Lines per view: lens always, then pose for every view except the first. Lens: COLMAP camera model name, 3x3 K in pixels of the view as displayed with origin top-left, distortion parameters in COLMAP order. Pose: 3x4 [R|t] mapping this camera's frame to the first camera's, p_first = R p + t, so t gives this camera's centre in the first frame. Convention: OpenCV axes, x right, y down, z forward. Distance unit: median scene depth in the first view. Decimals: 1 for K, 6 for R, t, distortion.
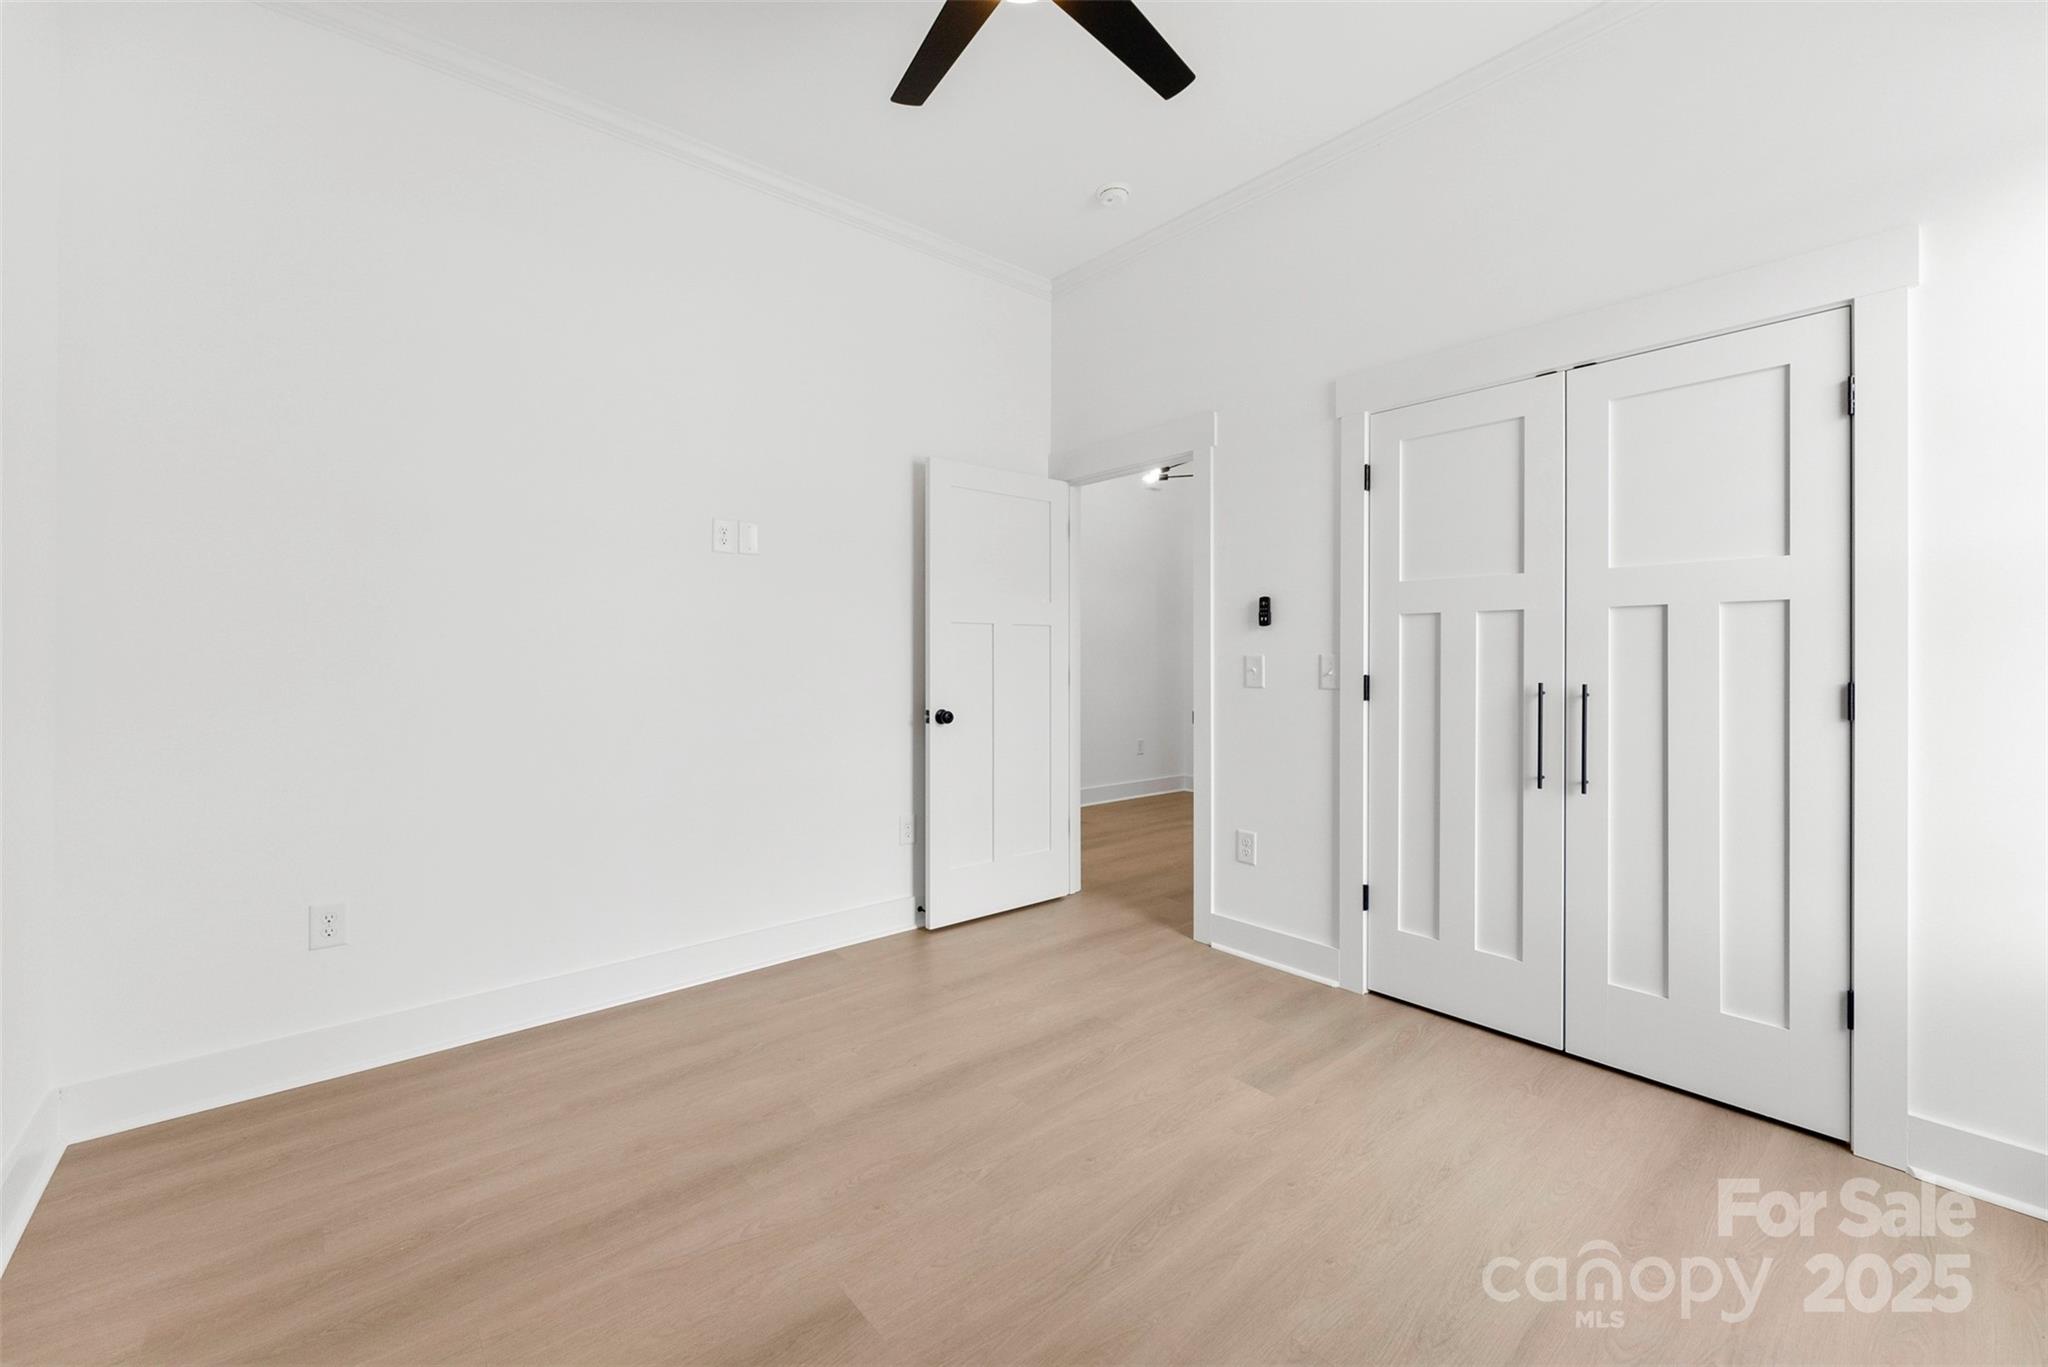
lens RADIAL K [[824.6, 0, 1024.5], [0, 824.6, 664.0], [0, 0, 1]] dist [-0.002731, 0.000239]
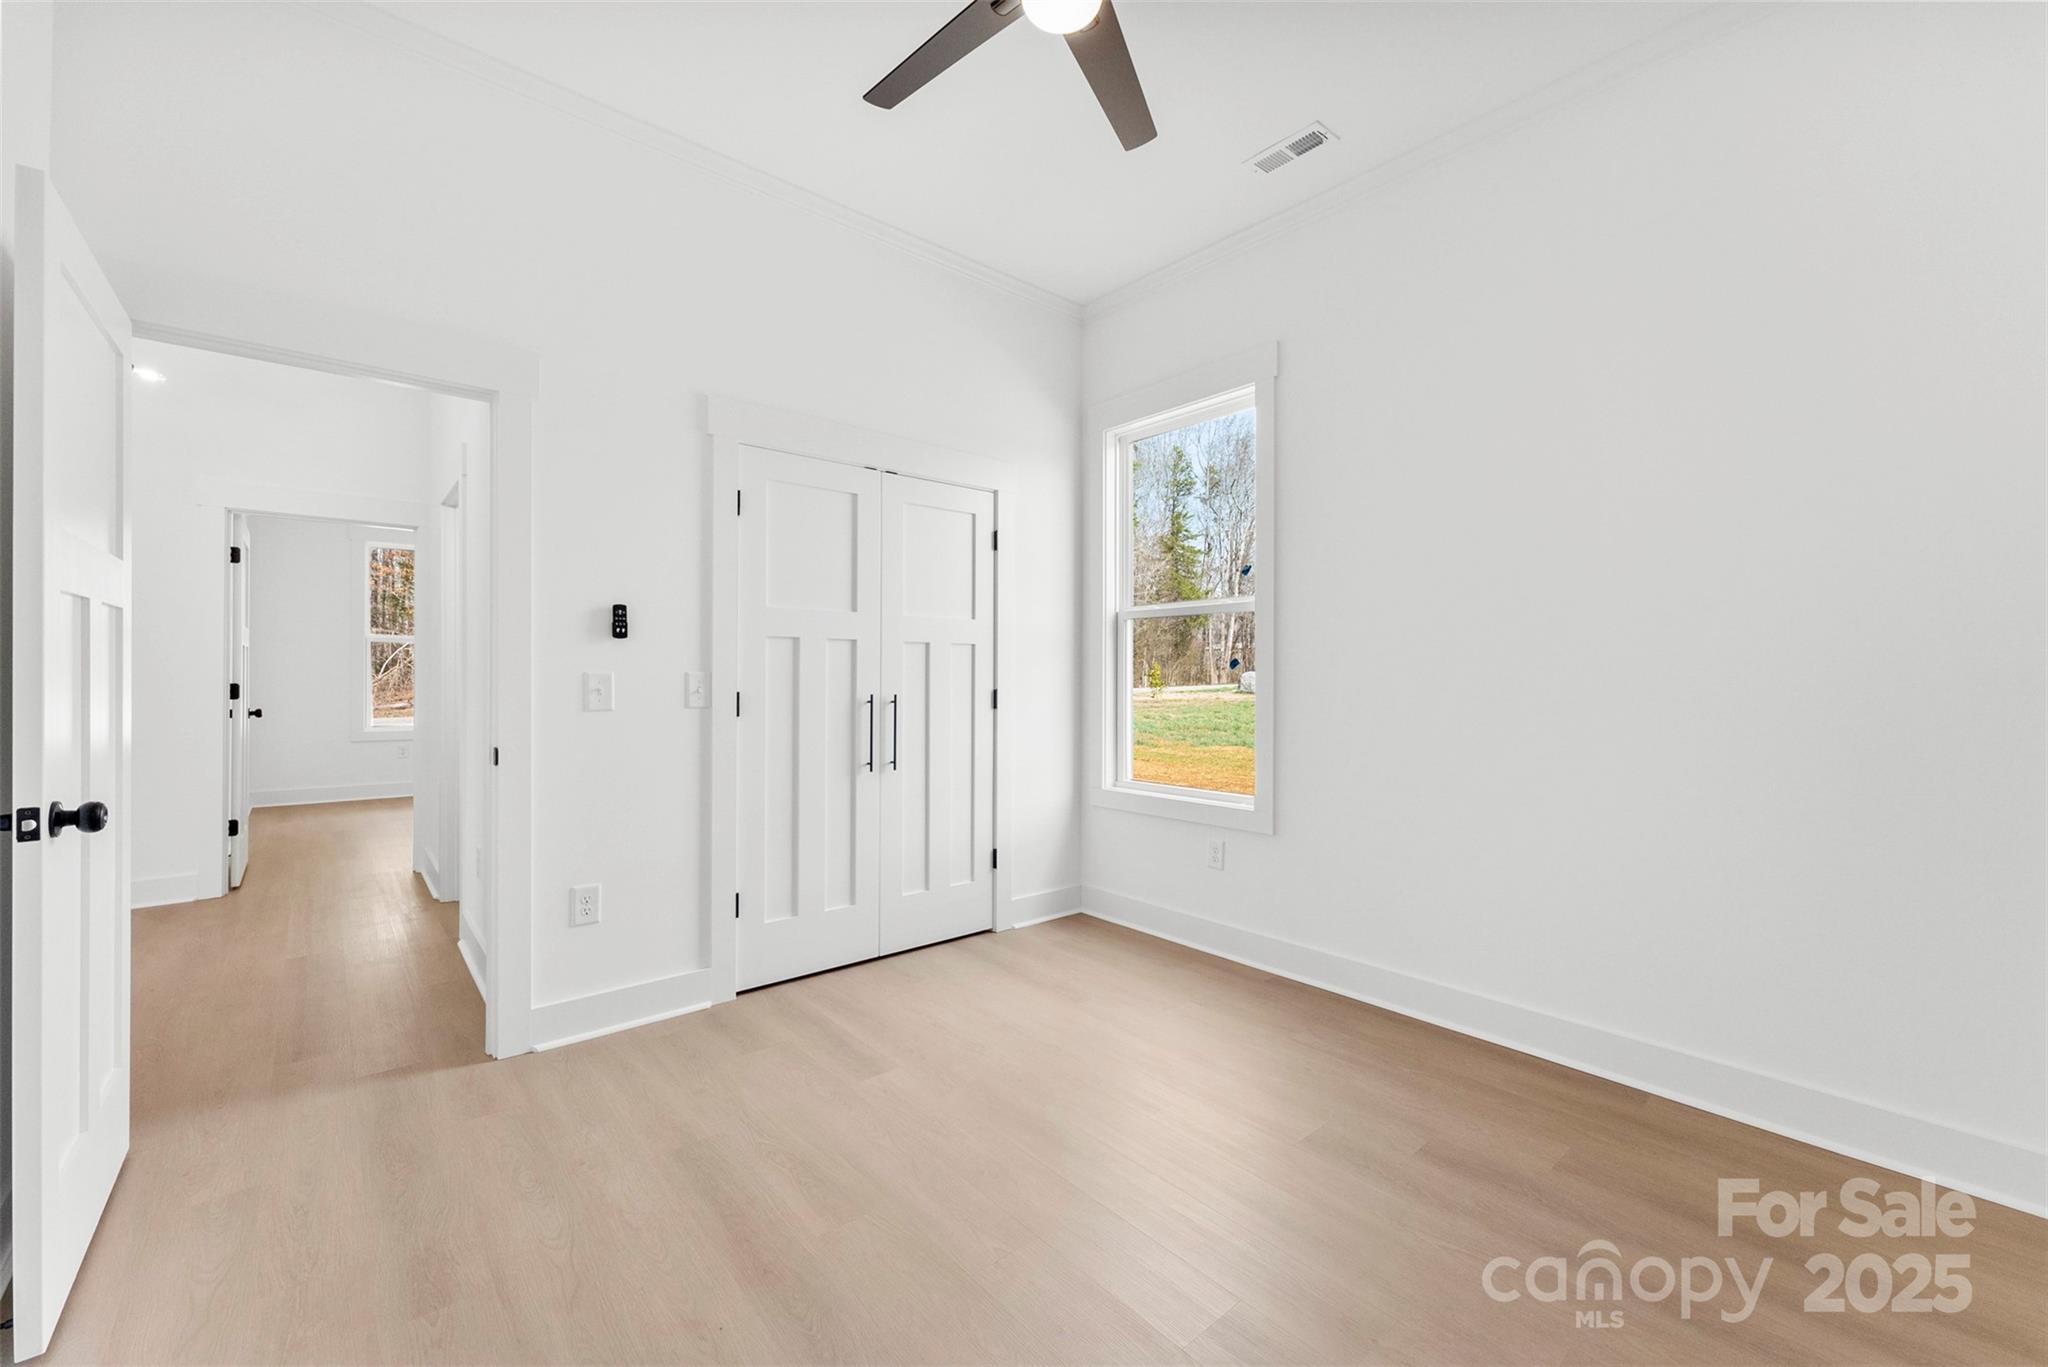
lens RADIAL K [[824.6, 0, 1024.0], [0, 824.6, 677.9], [0, 0, 1]] dist [-0.002731, 0.000239]
pose [[-0.006365, -0.006773, 0.999957, -0.649983], [0.002369, 0.999974, 0.006788, -0.011043], [-0.999977, 0.002412, -0.006349, 0.660543]]
